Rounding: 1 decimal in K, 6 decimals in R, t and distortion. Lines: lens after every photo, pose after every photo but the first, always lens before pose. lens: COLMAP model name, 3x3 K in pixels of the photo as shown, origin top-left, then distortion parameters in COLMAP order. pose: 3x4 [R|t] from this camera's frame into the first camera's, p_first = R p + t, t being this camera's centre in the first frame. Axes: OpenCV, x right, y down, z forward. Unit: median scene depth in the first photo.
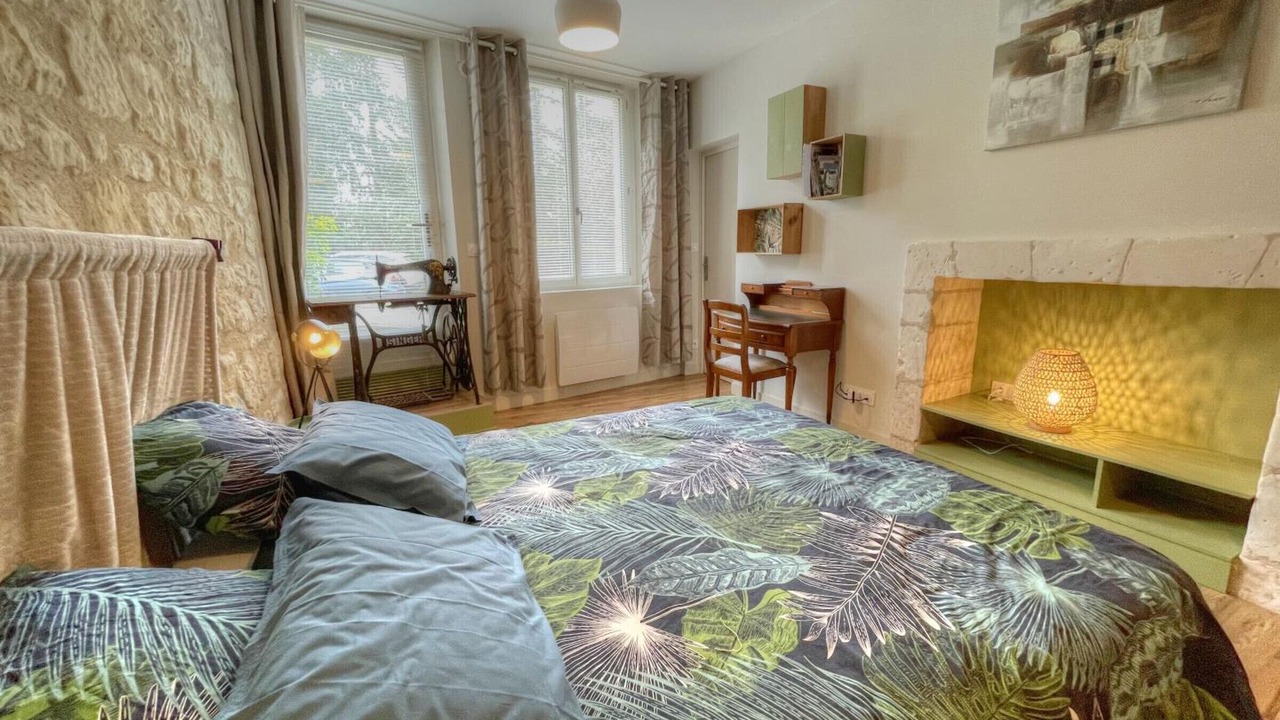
lens RADIAL K [[516.8, 0, 639.6], [0, 516.8, 360.6], [0, 0, 1]] dist [-0.007037, 0.000130]
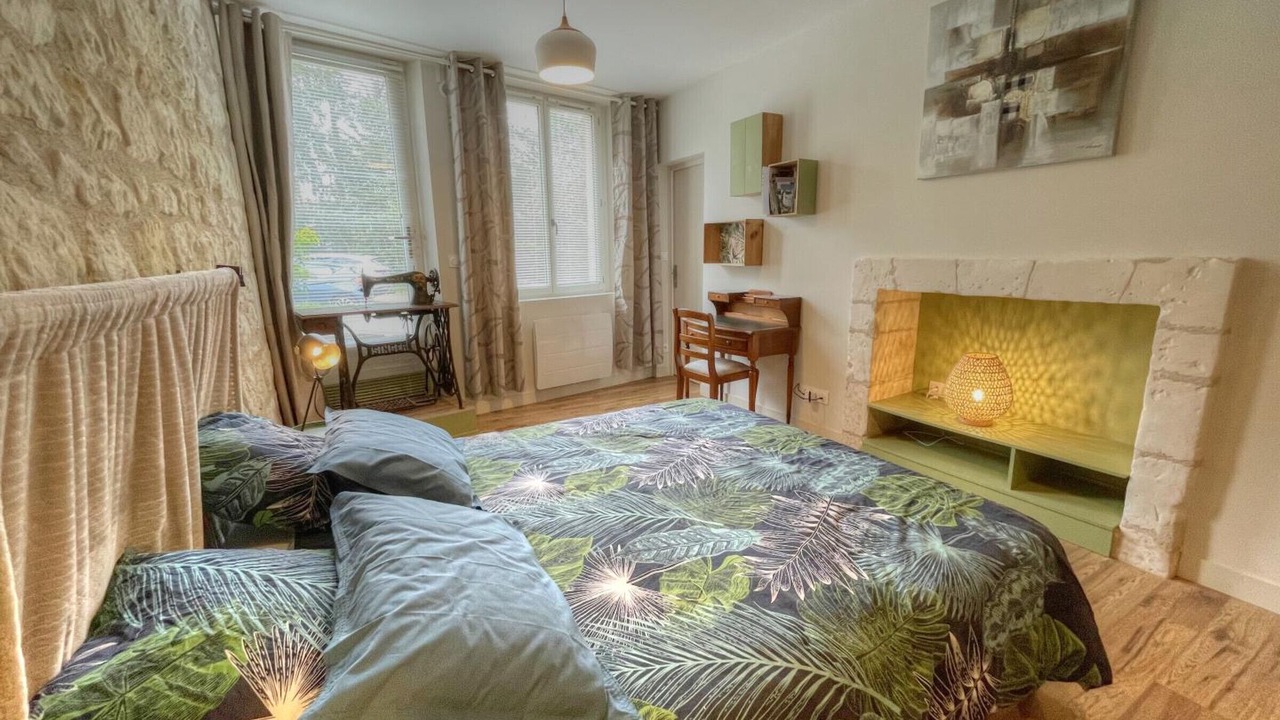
lens RADIAL K [[516.8, 0, 639.8], [0, 516.8, 359.7], [0, 0, 1]] dist [-0.007037, 0.000130]
pose [[0.998294, -0.011039, 0.057333, -0.018200], [0.011154, 0.999936, -0.001690, -0.019623], [-0.057311, 0.002327, 0.998354, -0.145385]]
